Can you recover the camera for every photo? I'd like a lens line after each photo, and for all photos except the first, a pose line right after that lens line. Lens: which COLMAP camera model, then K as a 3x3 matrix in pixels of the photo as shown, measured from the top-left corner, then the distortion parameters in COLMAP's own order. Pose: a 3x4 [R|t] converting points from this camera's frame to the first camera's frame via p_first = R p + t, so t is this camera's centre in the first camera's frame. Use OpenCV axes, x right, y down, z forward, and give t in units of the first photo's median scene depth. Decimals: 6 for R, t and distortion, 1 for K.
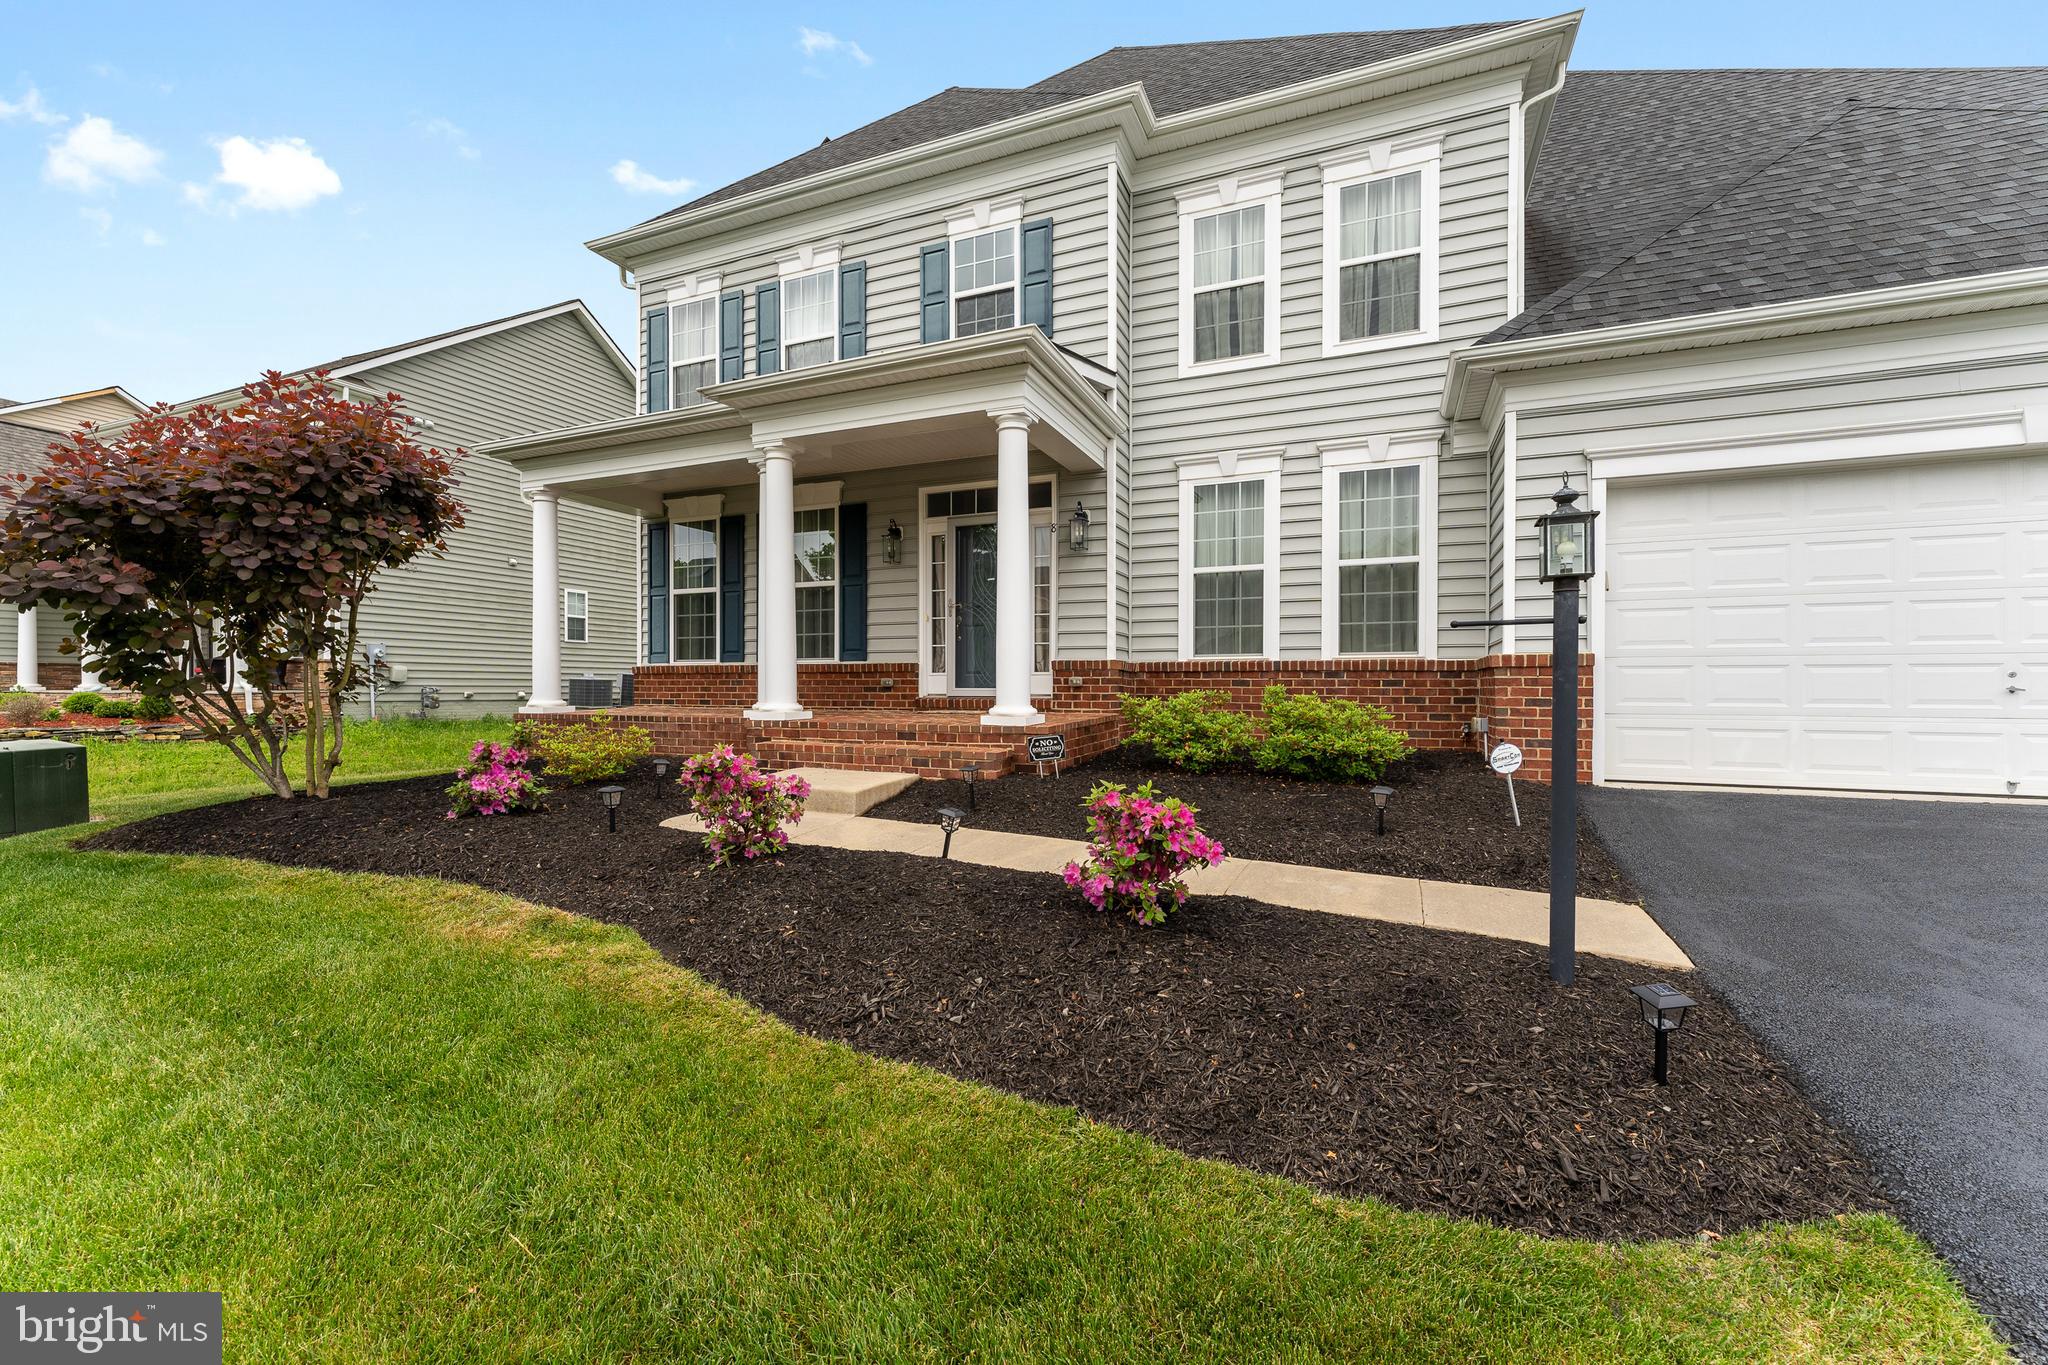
lens RADIAL K [[796.2, 0, 1045.0], [0, 796.2, 699.4], [0, 0, 1]] dist [0.004080, -0.000250]
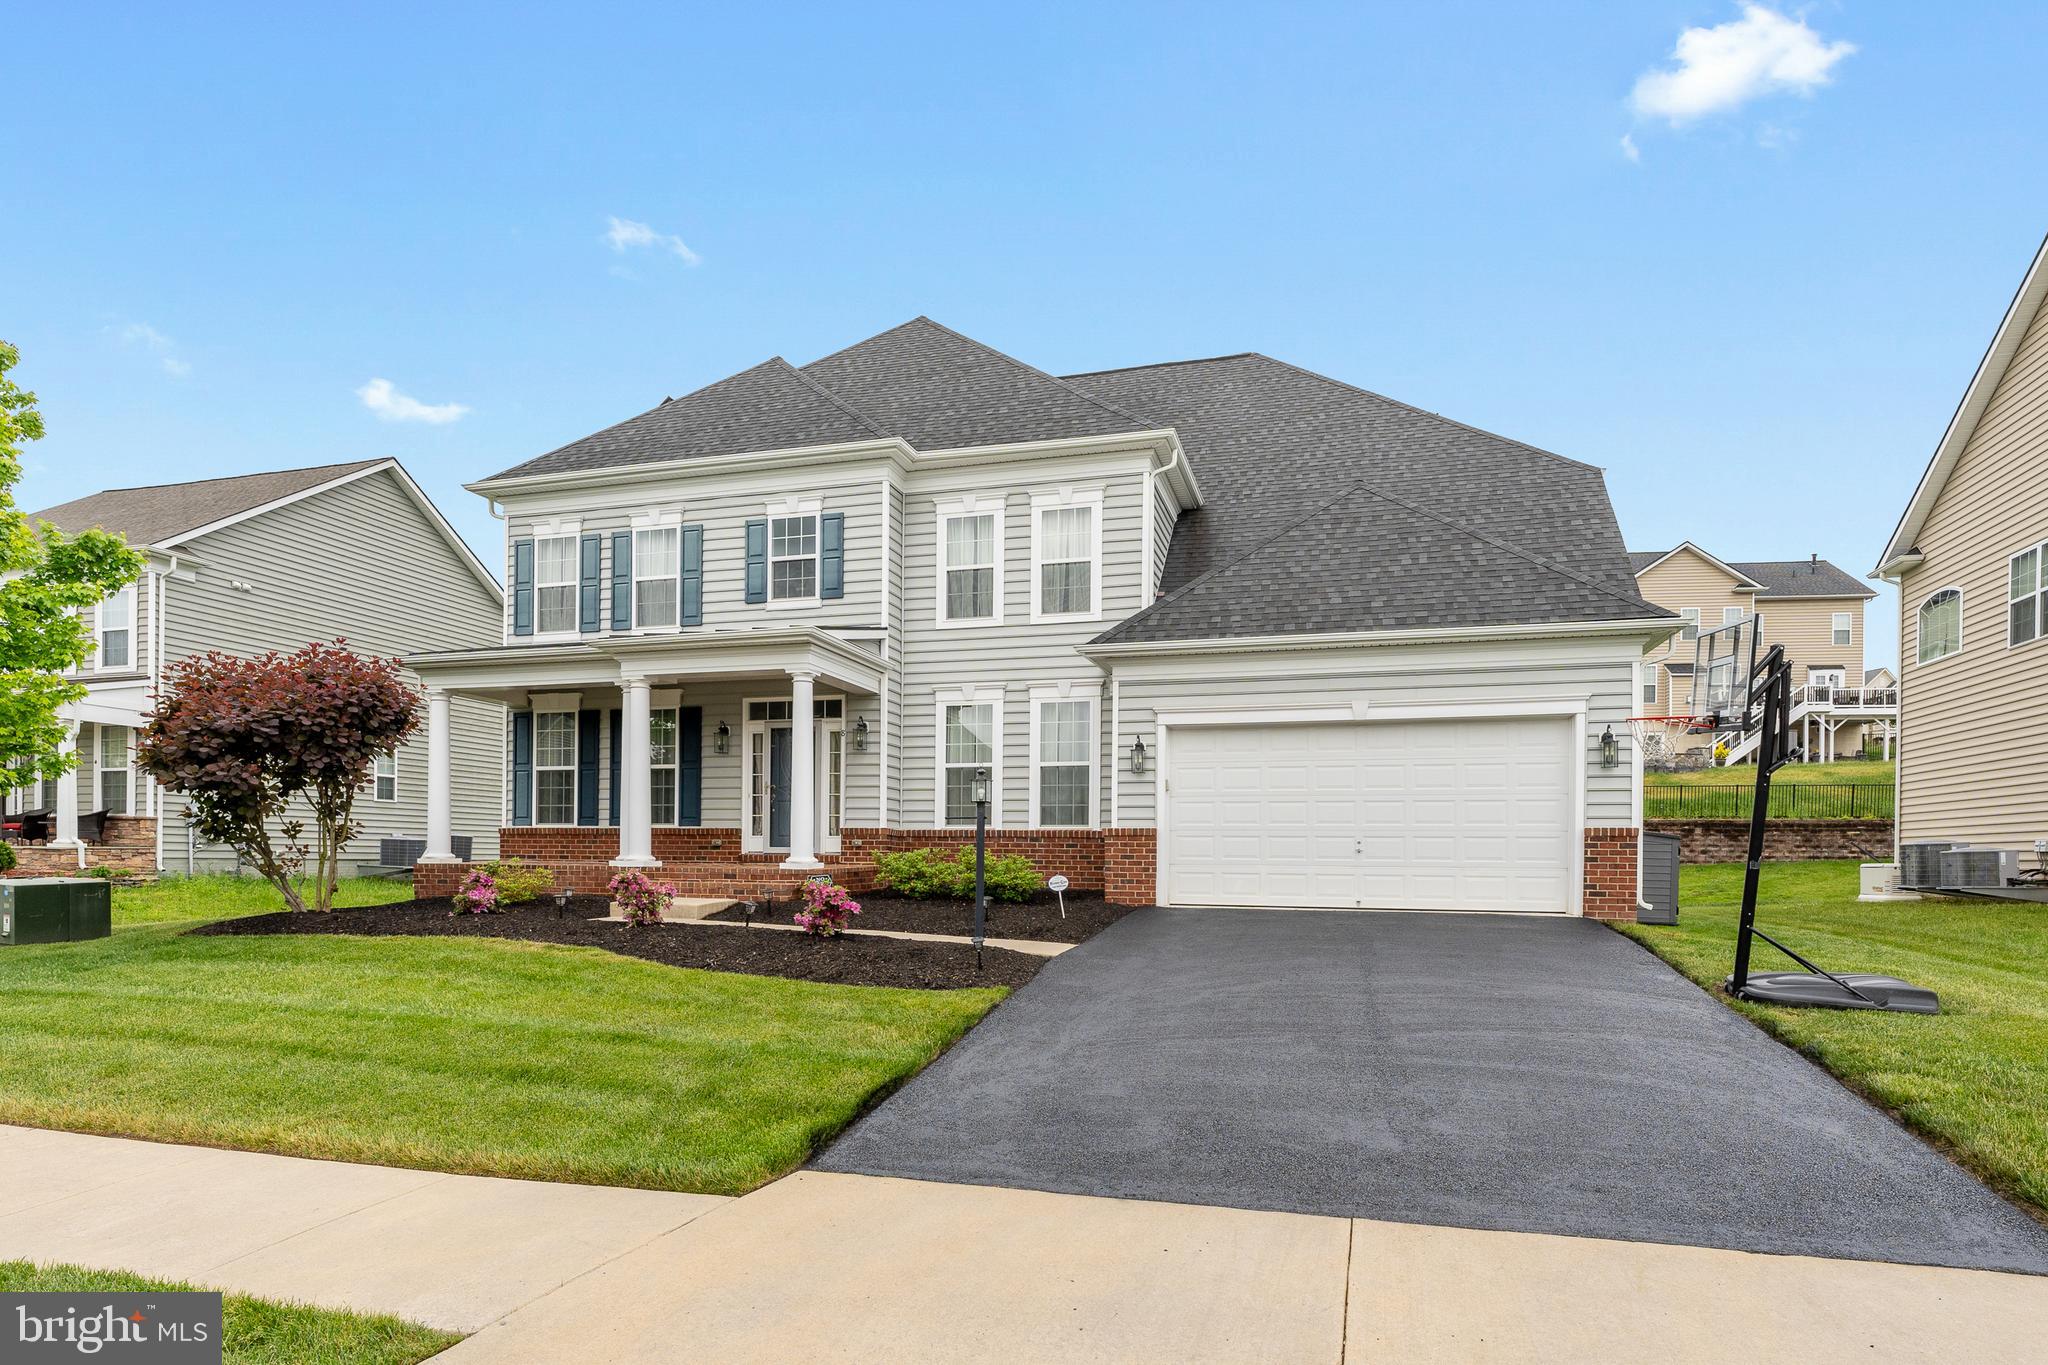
lens RADIAL K [[867.7, 0, 1040.1], [0, 867.7, 863.0], [0, 0, 1]] dist [-0.000092, 0.000185]
pose [[0.986913, 0.005876, 0.161146, 0.106705], [-0.004647, 0.999957, -0.008003, 0.022462], [-0.161187, 0.007149, 0.986898, -0.546086]]
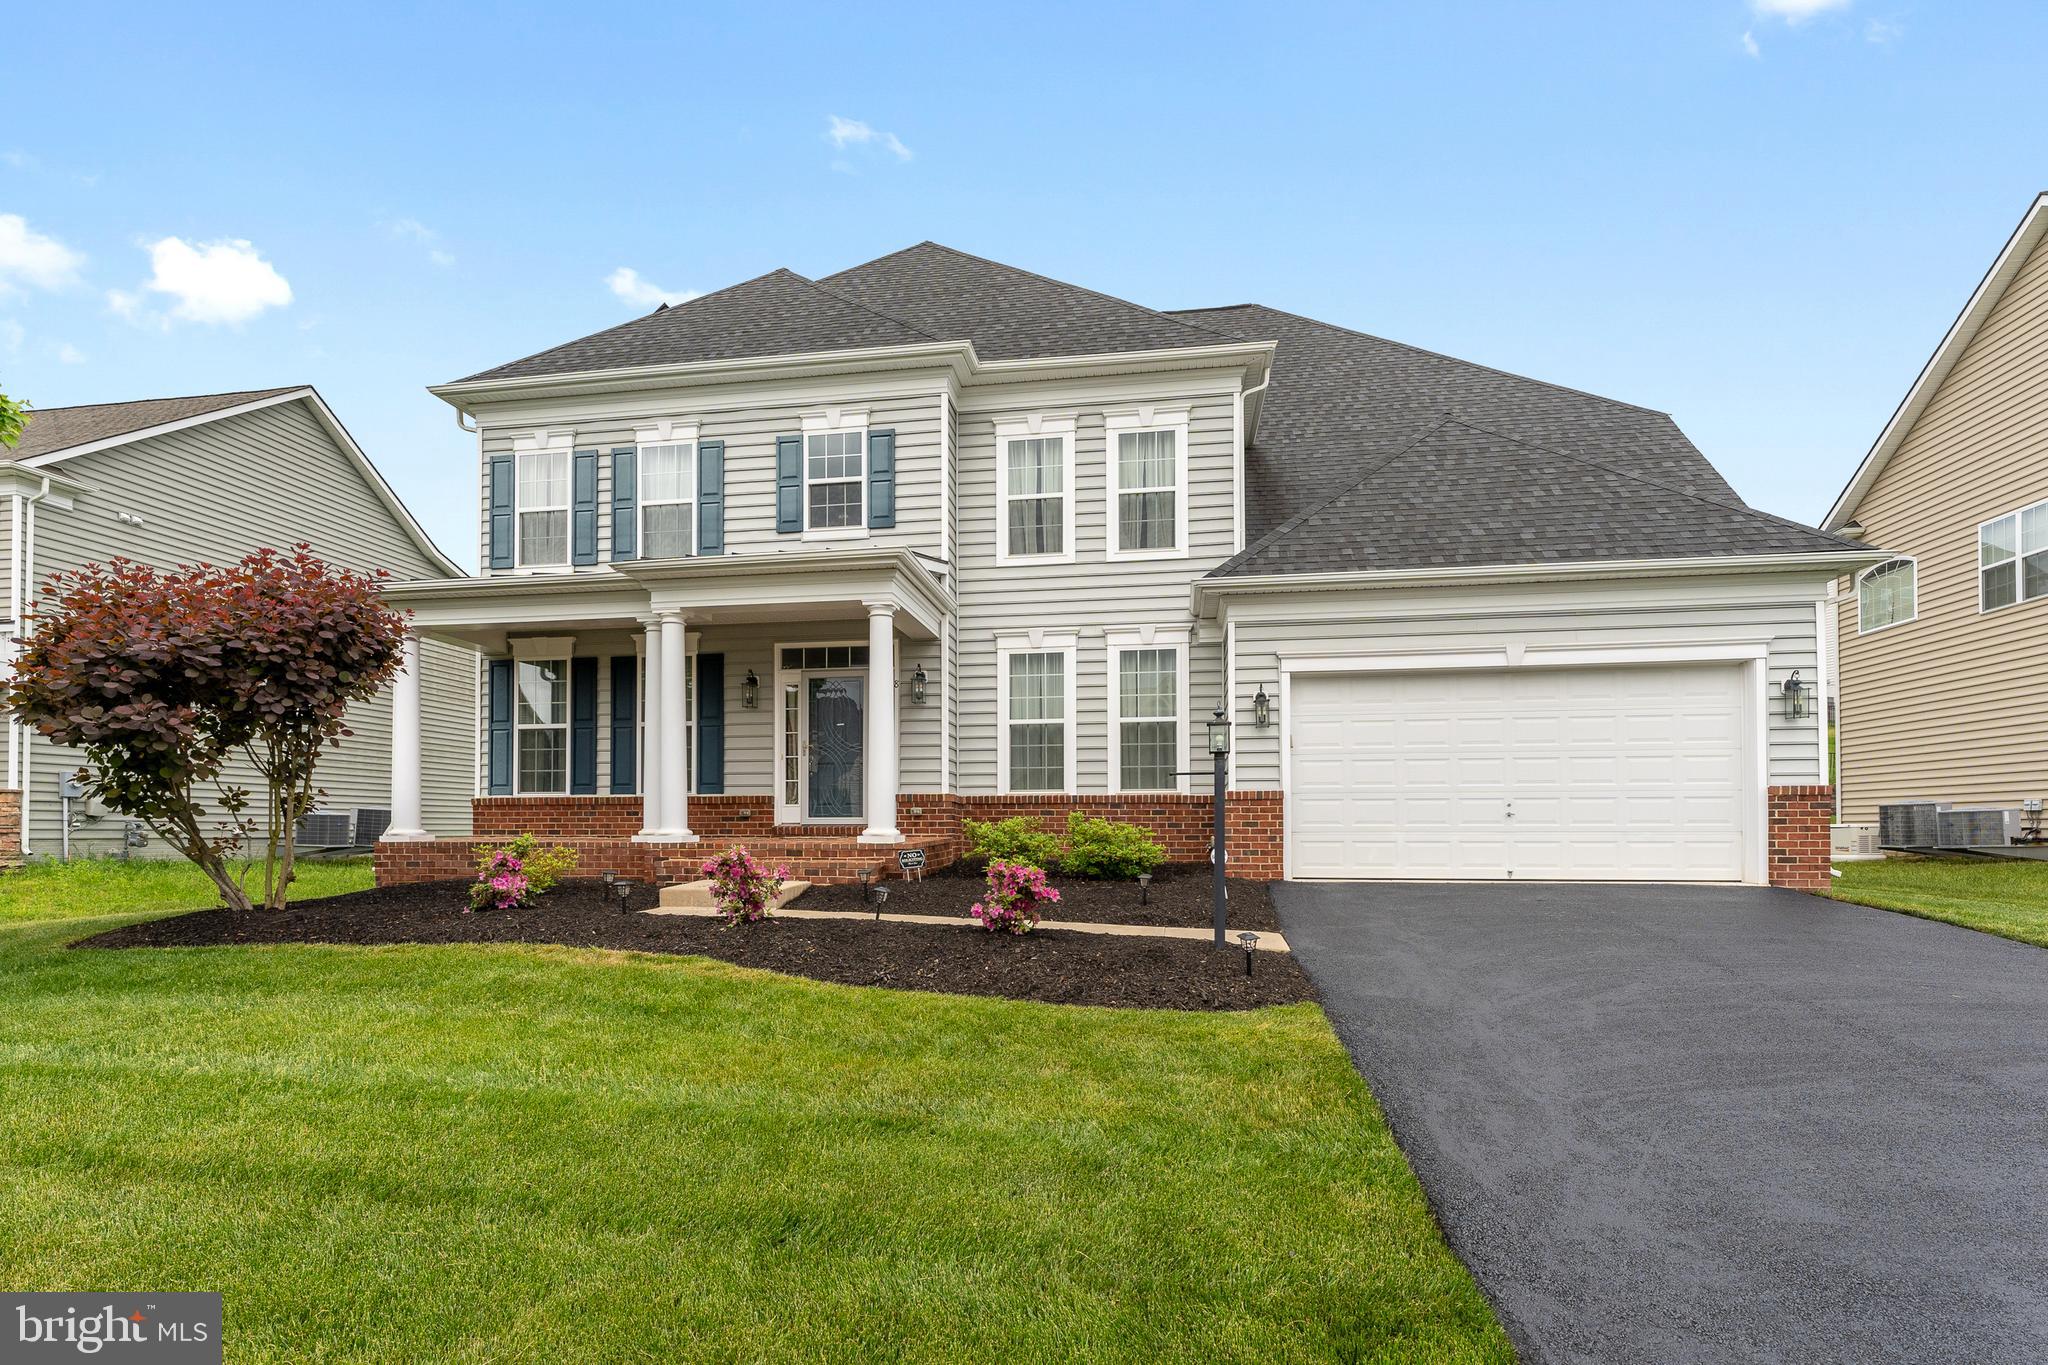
lens RADIAL K [[845.8, 0, 1030.5], [0, 845.8, 824.1], [0, 0, 1]] dist [0.000592, 0.000277]
pose [[0.970756, -0.003034, 0.240049, -0.098397], [0.006912, 0.999859, -0.015314, 0.017679], [-0.239969, 0.016525, 0.970640, -0.283619]]
